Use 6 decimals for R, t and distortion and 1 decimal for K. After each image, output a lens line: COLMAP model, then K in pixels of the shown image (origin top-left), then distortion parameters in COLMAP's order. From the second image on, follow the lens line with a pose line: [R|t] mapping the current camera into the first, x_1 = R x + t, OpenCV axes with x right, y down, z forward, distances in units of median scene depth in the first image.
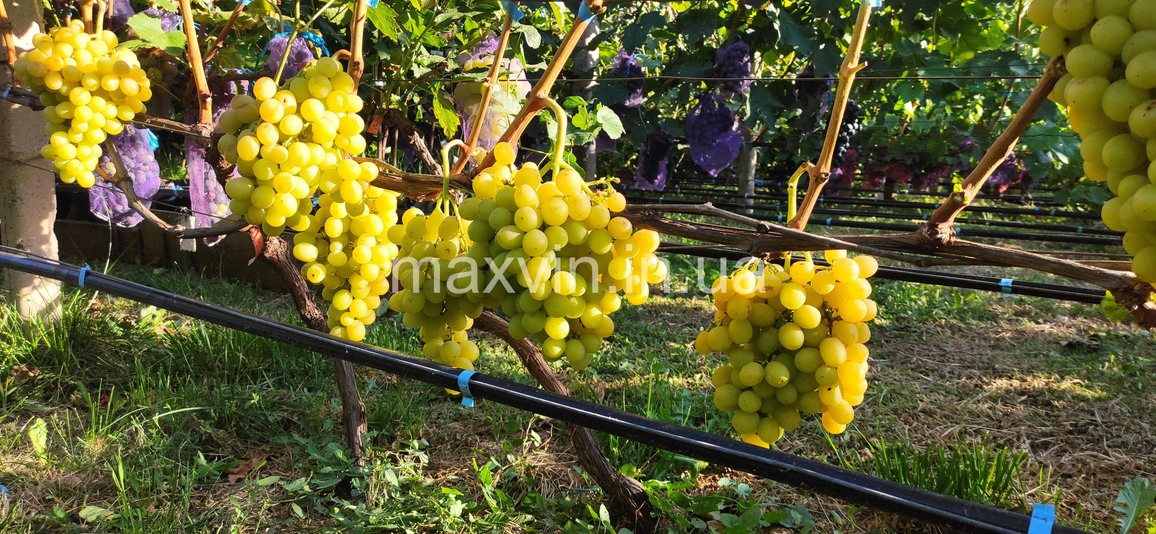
lens RADIAL K [[880.5, 0, 558.8], [0, 880.5, 287.7], [0, 0, 1]] dist [0.048858, -0.064574]
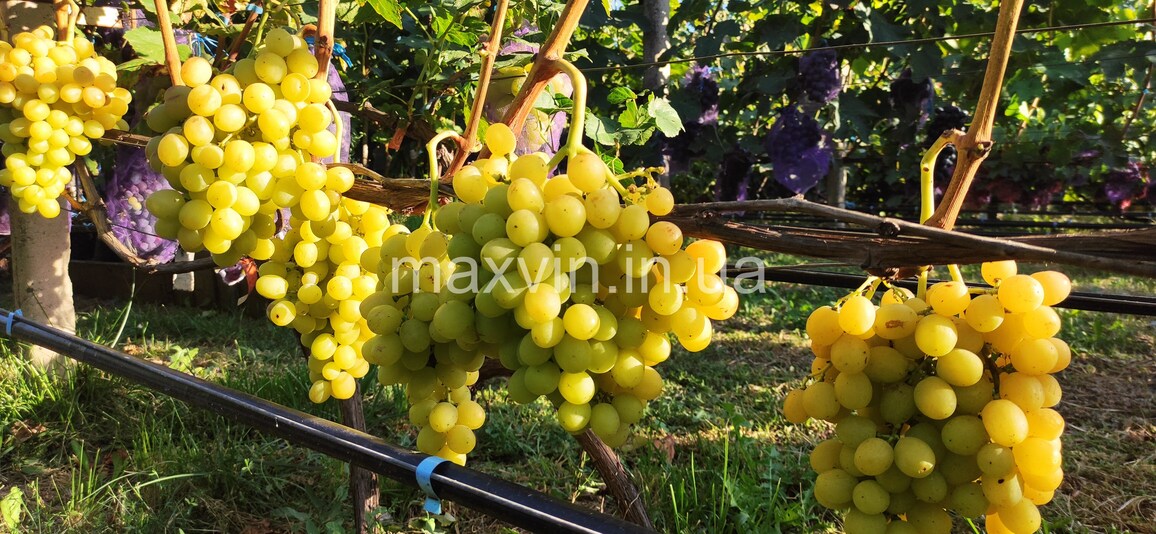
lens RADIAL K [[880.5, 0, 558.8], [0, 880.5, 287.7], [0, 0, 1]] dist [0.048858, -0.064574]
pose [[0.995316, -0.021957, -0.094151, 0.032770], [0.018230, 0.999023, -0.040264, -0.002771], [0.094943, 0.038359, 0.994743, 0.205680]]
